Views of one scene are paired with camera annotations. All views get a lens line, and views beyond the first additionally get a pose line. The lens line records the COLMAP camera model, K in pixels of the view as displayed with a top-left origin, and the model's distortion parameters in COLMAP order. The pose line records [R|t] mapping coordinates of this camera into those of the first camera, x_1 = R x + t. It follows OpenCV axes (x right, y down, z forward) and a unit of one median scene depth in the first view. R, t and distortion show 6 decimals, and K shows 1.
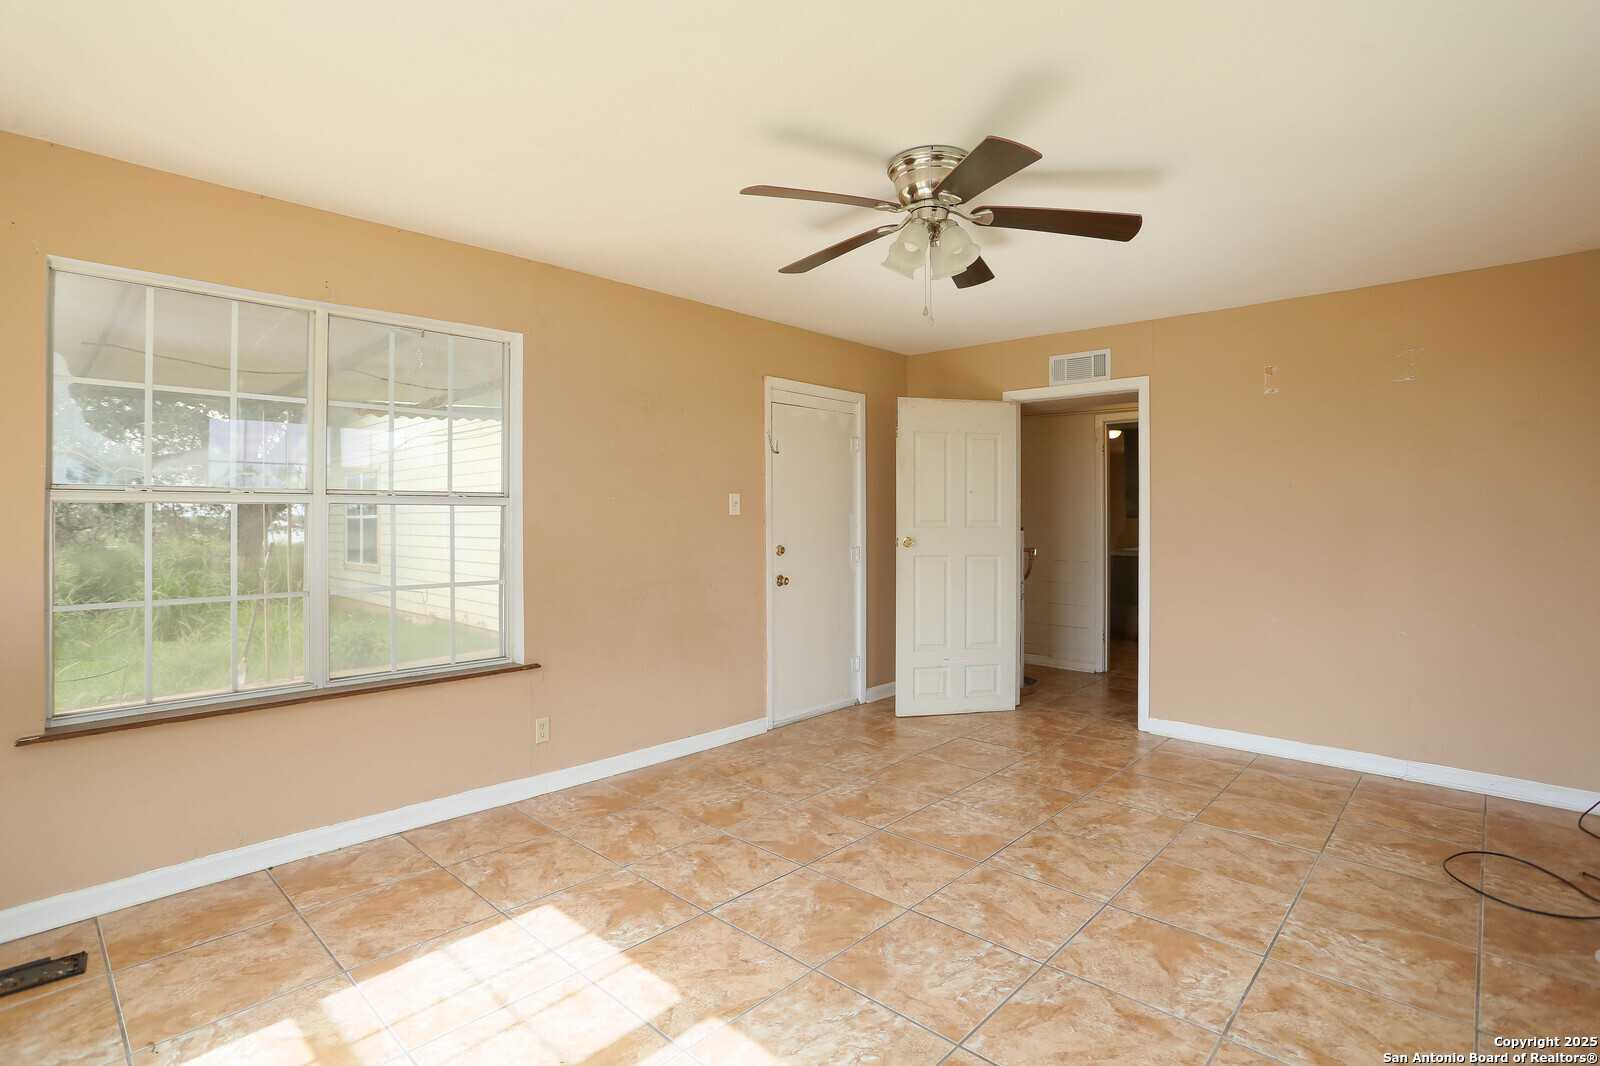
lens RADIAL K [[761.8, 0, 798.6], [0, 761.8, 523.3], [0, 0, 1]] dist [-0.002488, 0.003040]
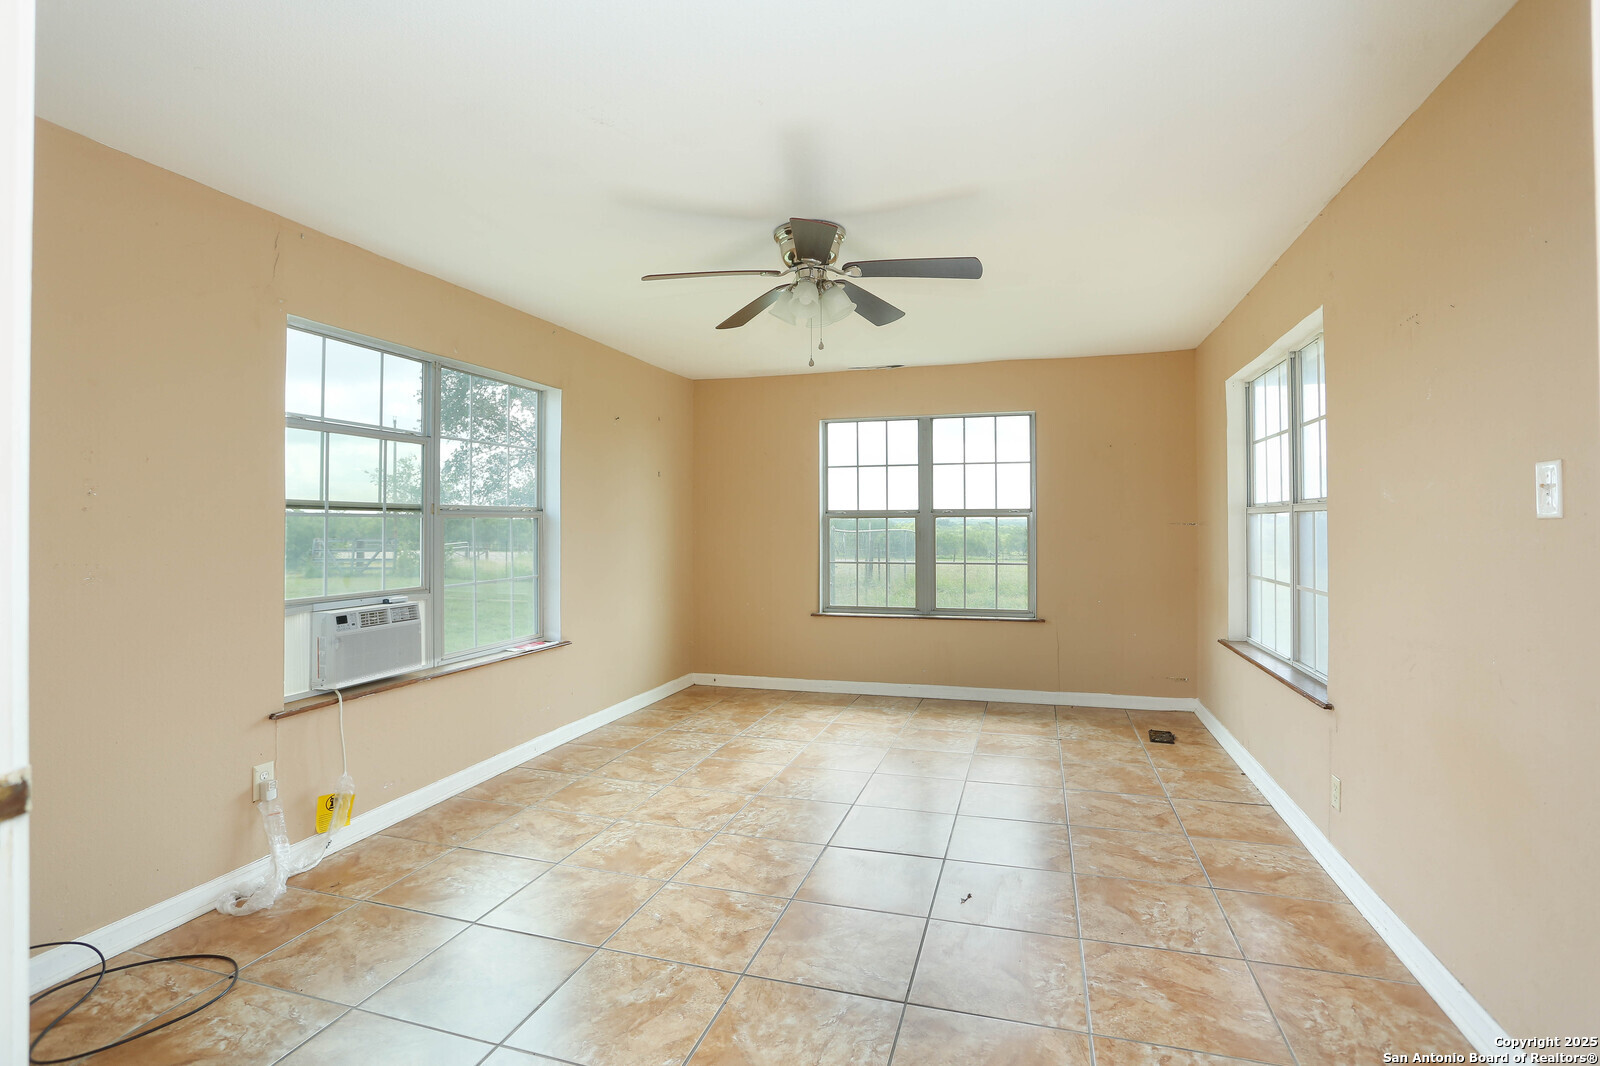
lens RADIAL K [[761.8, 0, 799.2], [0, 761.8, 524.6], [0, 0, 1]] dist [-0.002488, 0.003040]
pose [[-0.894841, 0.000242, -0.446385, 0.684678], [-0.001479, 0.999993, 0.003507, -0.010098], [0.446383, 0.003799, -0.894834, 1.945595]]
